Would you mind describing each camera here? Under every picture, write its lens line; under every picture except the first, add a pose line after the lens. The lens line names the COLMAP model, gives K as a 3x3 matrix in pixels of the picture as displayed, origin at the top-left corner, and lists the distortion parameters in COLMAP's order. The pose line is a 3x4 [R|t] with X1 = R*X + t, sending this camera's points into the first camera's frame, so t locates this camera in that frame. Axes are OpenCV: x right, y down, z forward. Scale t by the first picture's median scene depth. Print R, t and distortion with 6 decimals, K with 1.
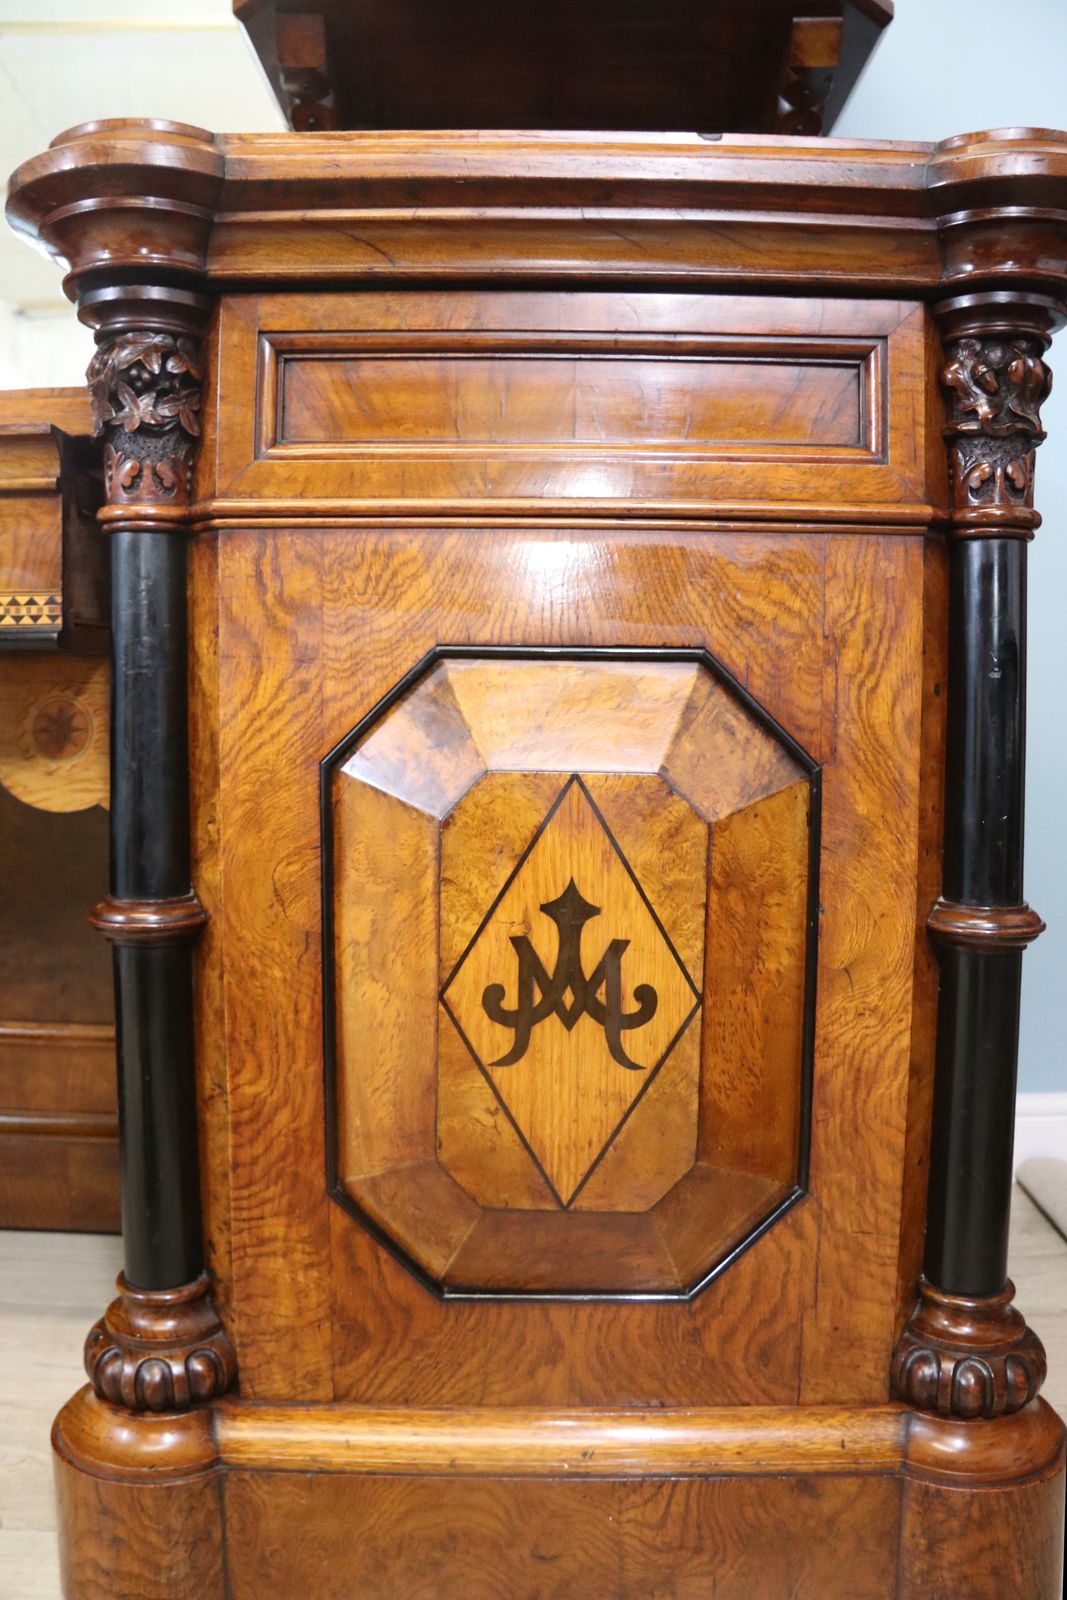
lens RADIAL K [[1274.7, 0, 541.5], [0, 1274.7, 808.7], [0, 0, 1]] dist [-0.202777, 0.141097]
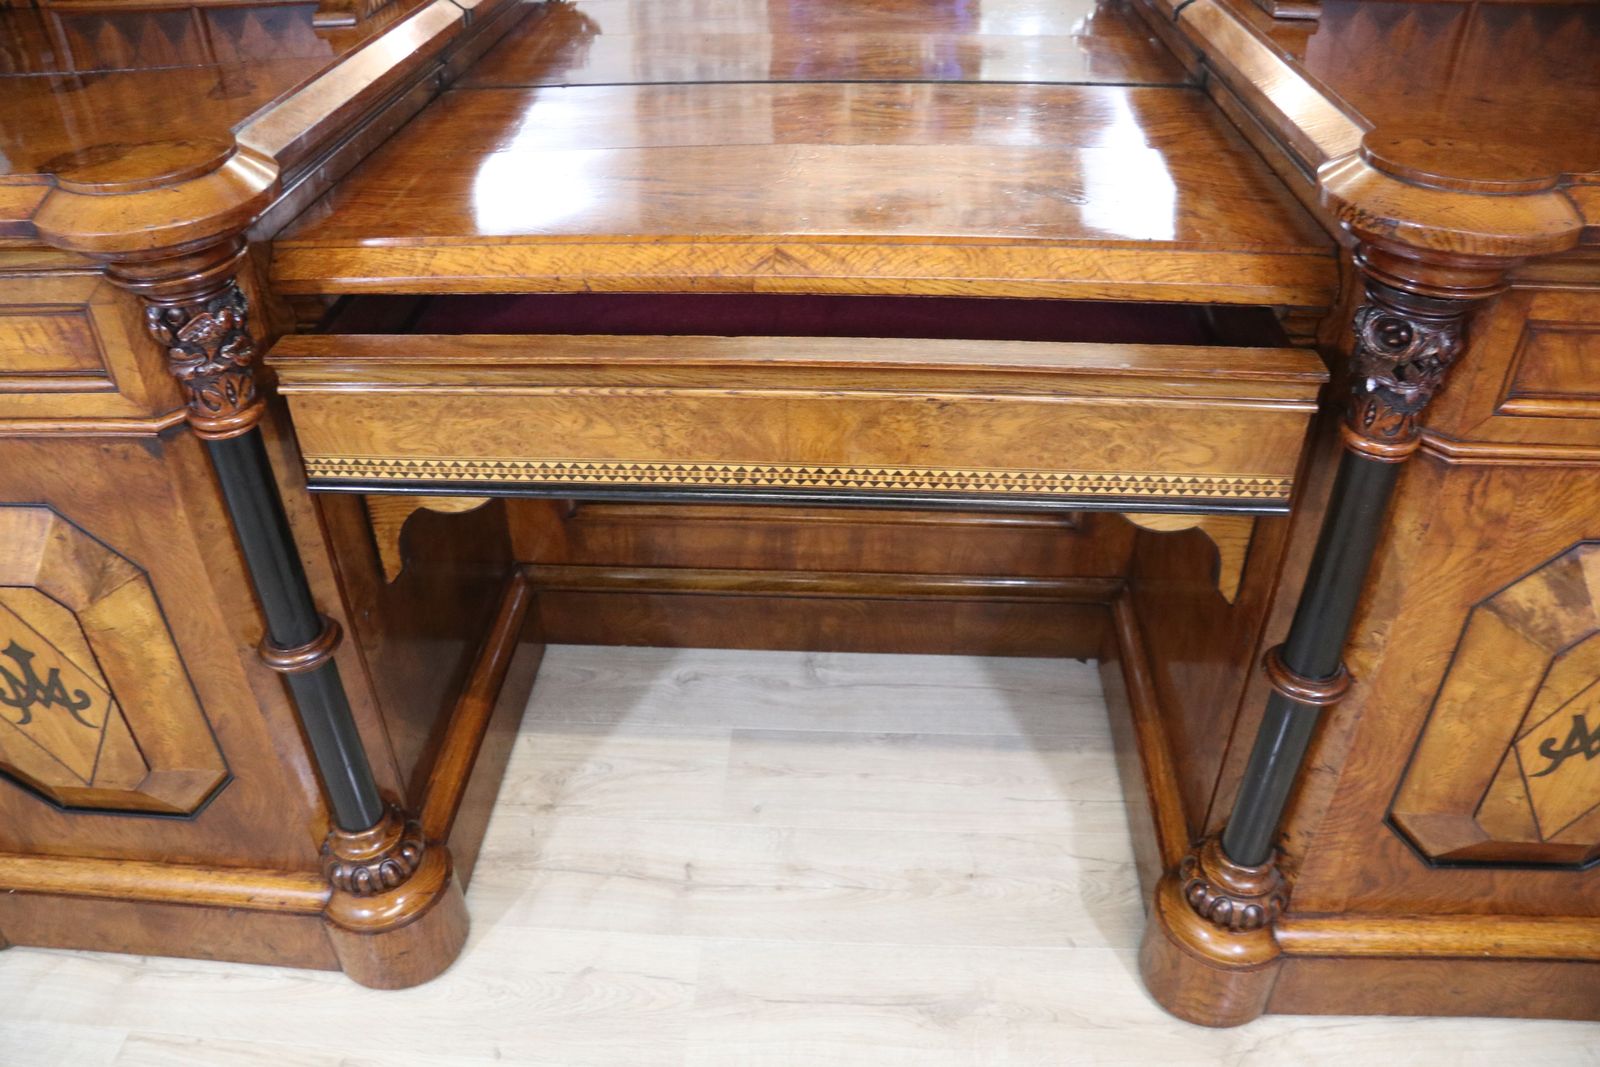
lens RADIAL K [[1206.8, 0, 792.3], [0, 1206.8, 545.5], [0, 0, 1]] dist [-0.175600, 0.110314]
pose [[0.997631, 0.017578, -0.066513, -0.840493], [0.019713, 0.853229, 0.521164, -0.770080], [0.065912, -0.521241, 0.850861, -0.097059]]
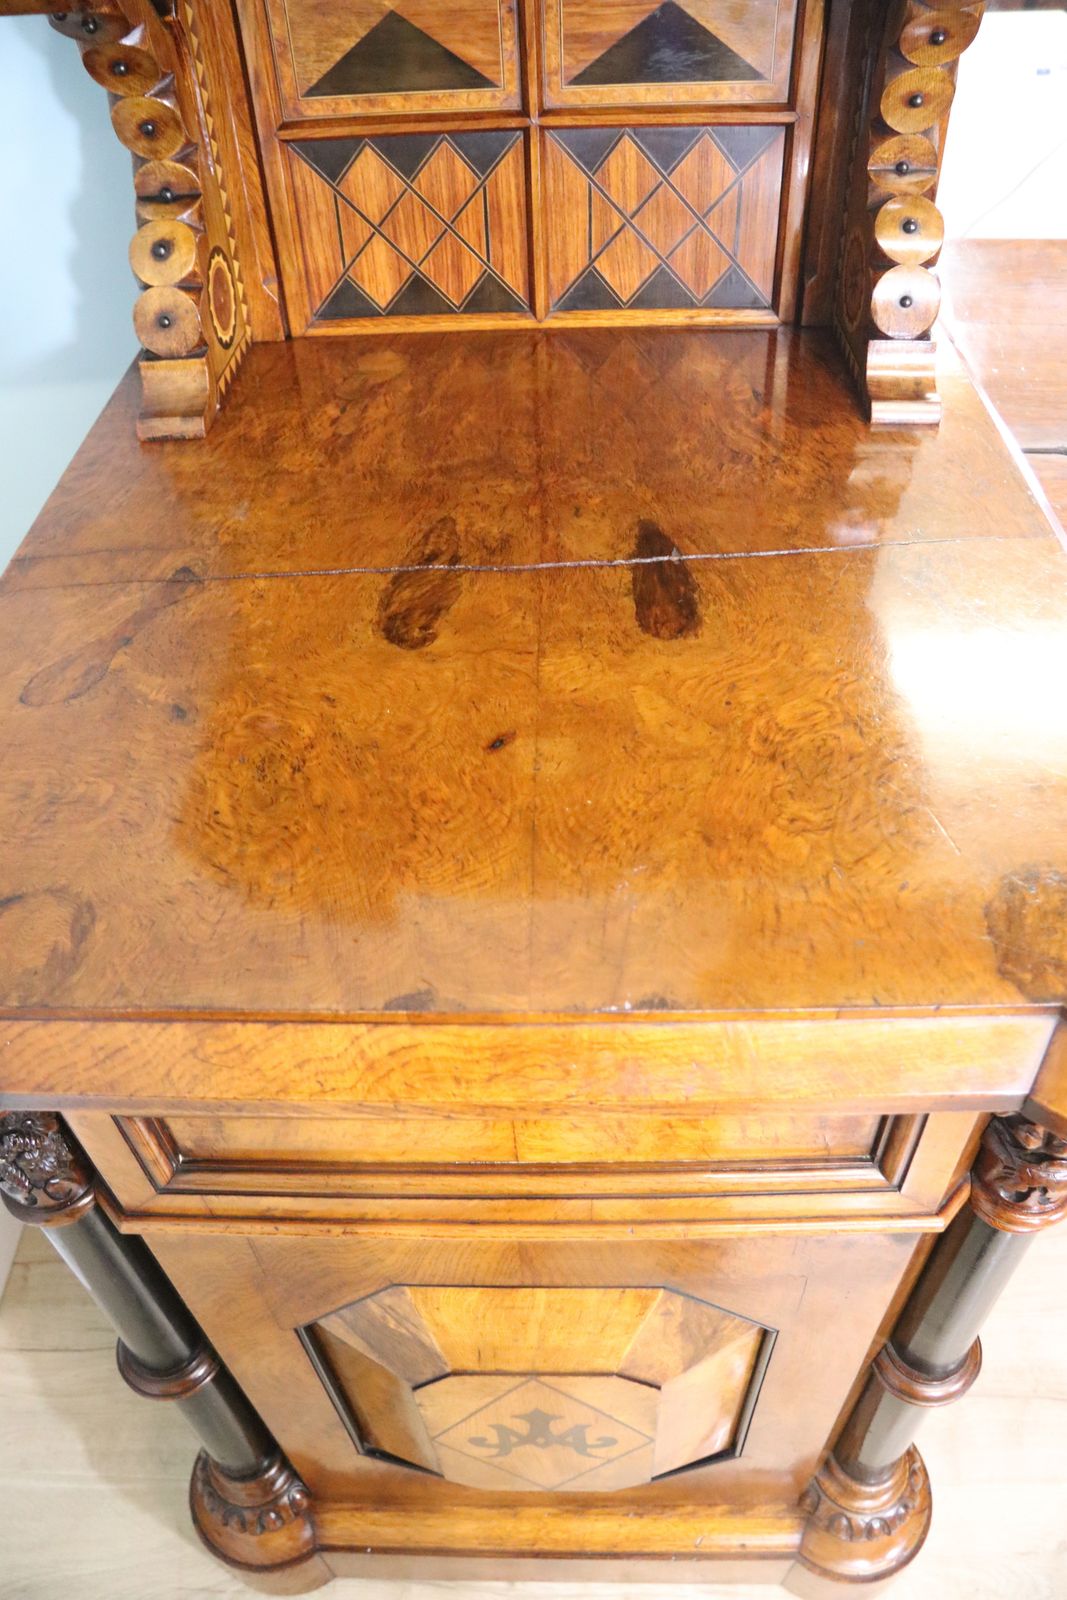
lens RADIAL K [[1206.8, 0, 533.5], [0, 1206.8, 800.0], [0, 0, 1]] dist [-0.175600, 0.110314]
pose [[0.998382, -0.015294, -0.054775, -1.831860], [0.047068, 0.762800, 0.644919, -0.990000], [0.031919, -0.646454, 0.762285, 0.554046]]
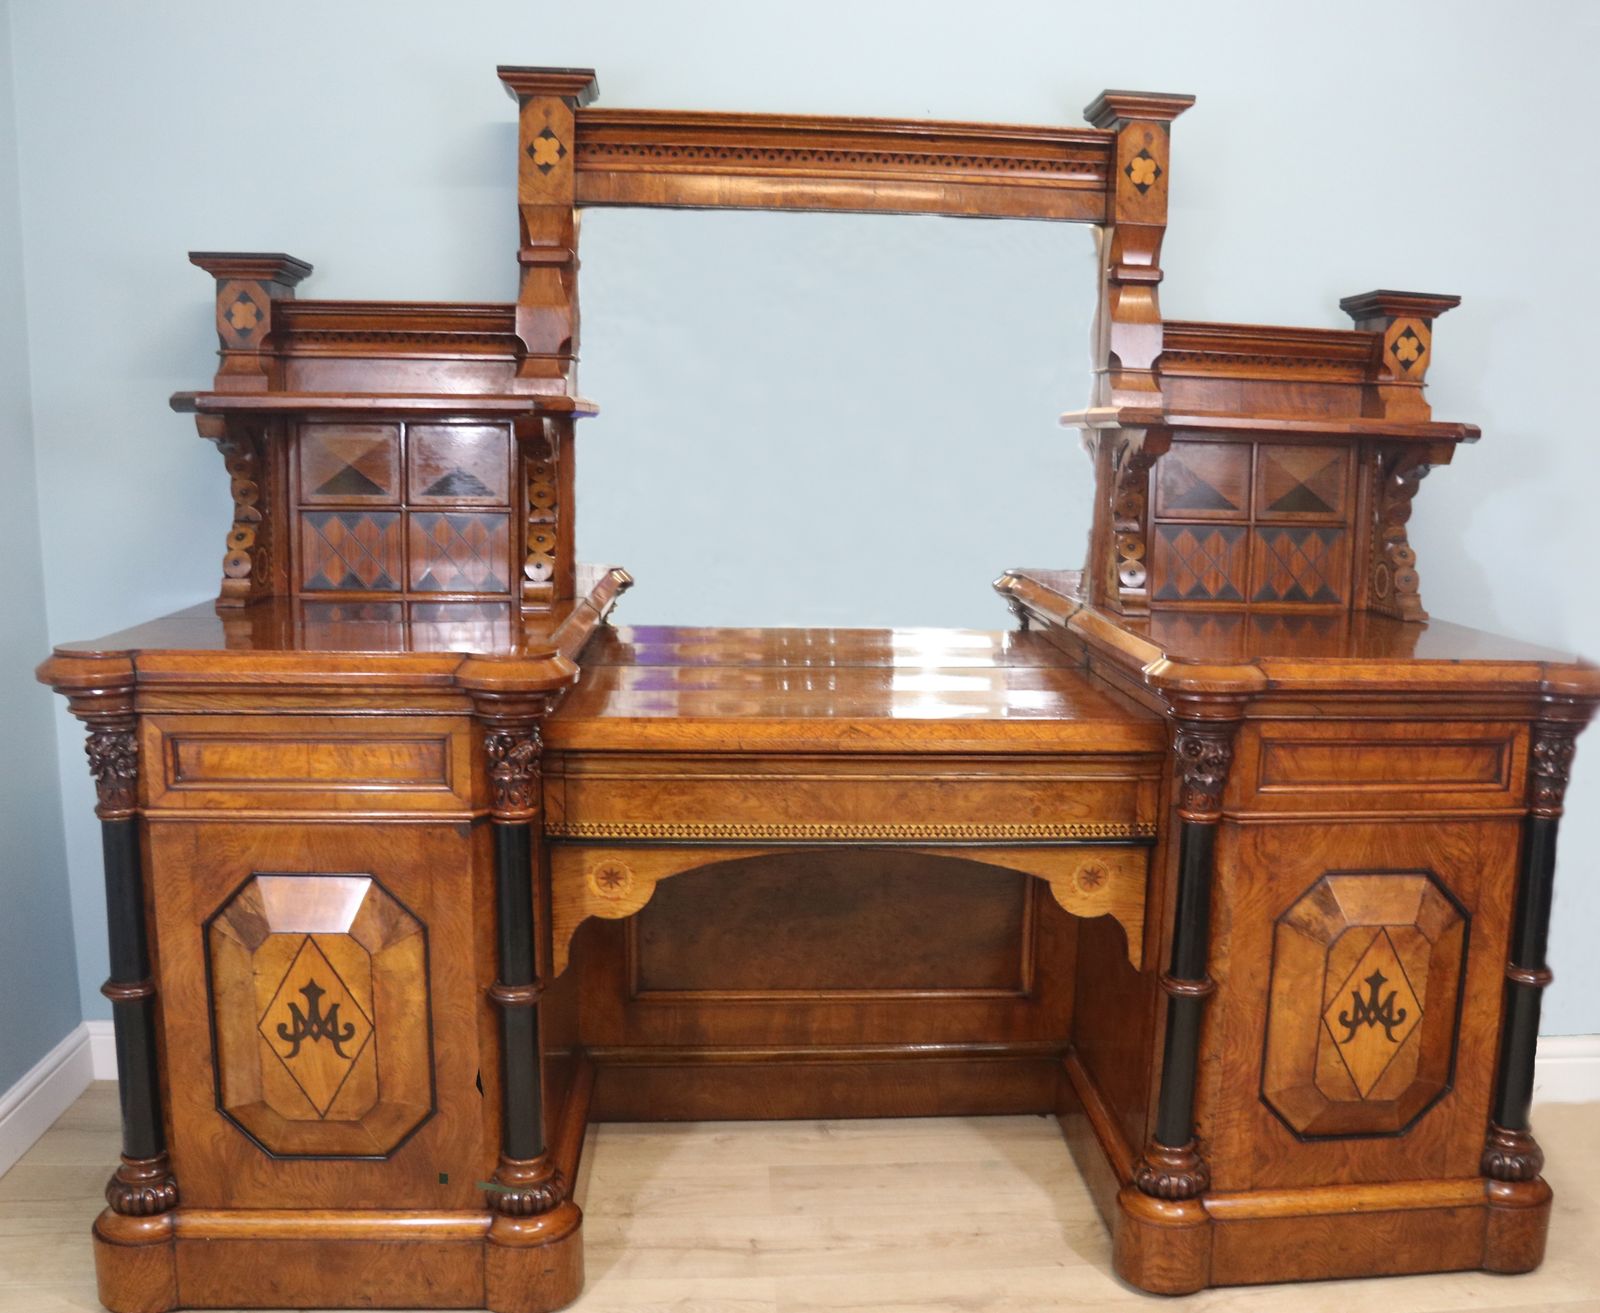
lens RADIAL K [[1501.5, 0, 892.4], [0, 1501.5, 678.1], [0, 0, 1]] dist [-0.183078, 0.130434]
pose [[0.994707, 0.001075, 0.102746, -1.150881], [-0.009845, 0.996342, 0.084889, -0.703107], [-0.102279, -0.085451, 0.991079, -1.579917]]
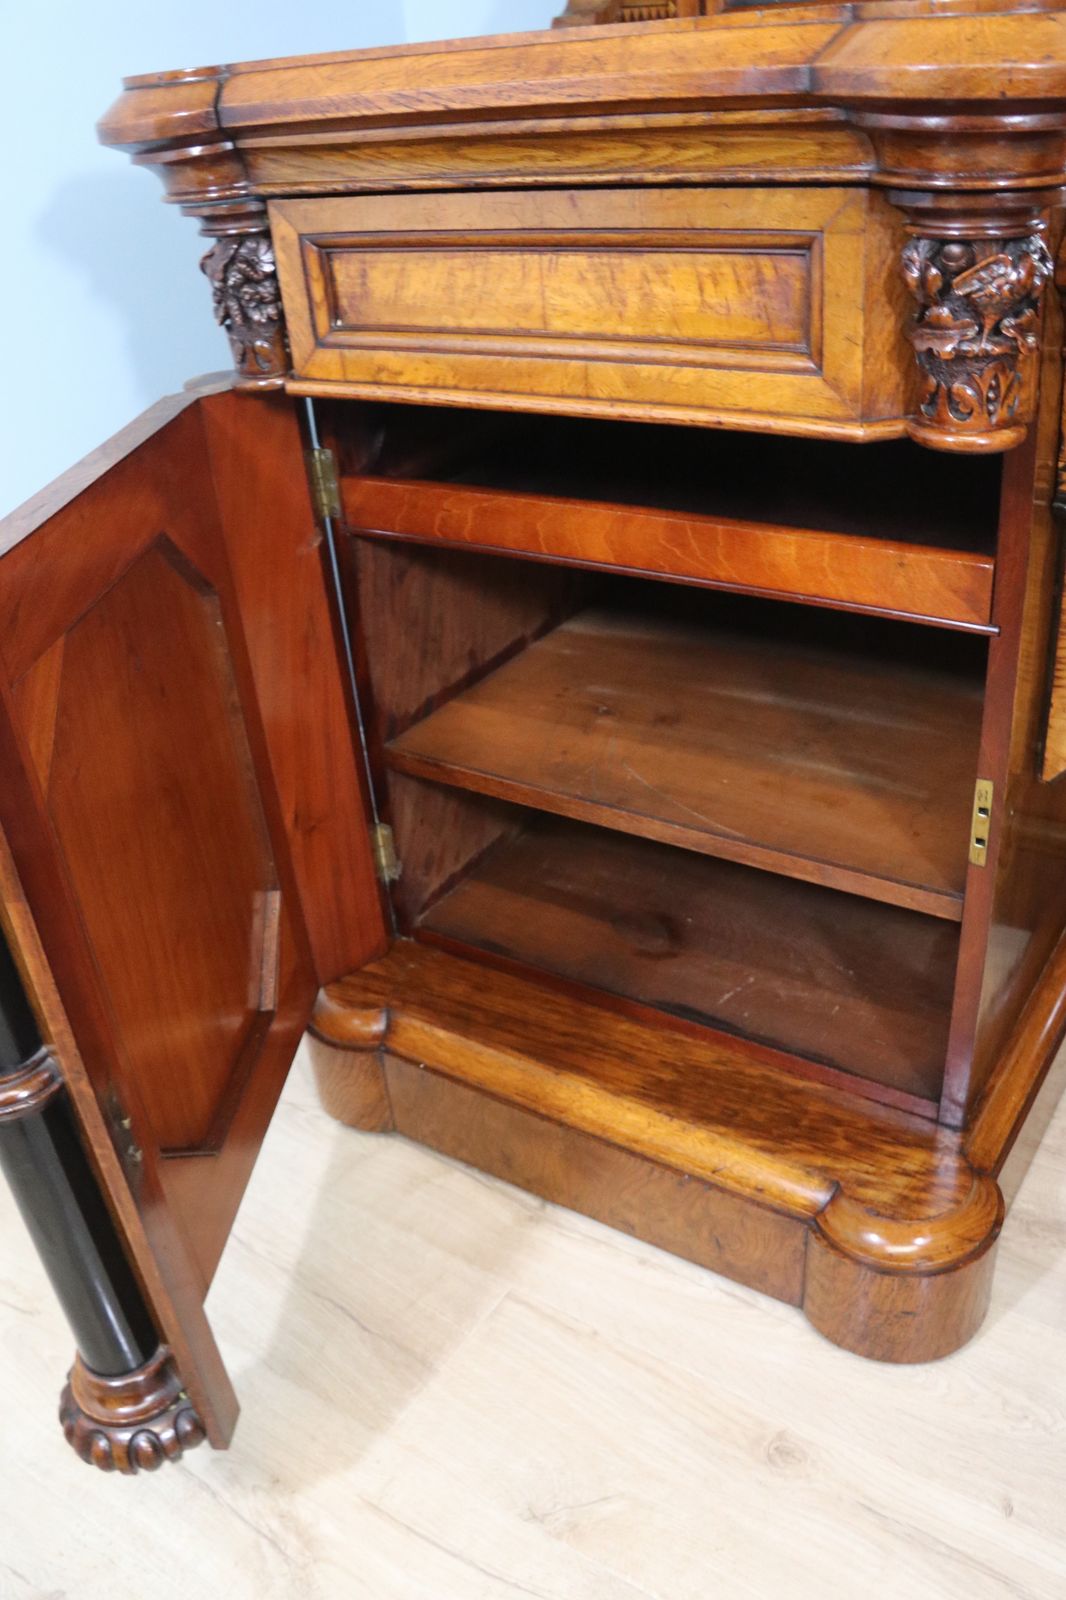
lens RADIAL K [[1344.7, 0, 533.0], [0, 1344.7, 800.0], [0, 0, 1]] dist [-0.184930, 0.100622]
pose [[0.823212, 0.218494, -0.524006, -1.246670], [0.048344, 0.892649, 0.448153, -0.448122], [0.565672, -0.394258, 0.724277, 0.053656]]
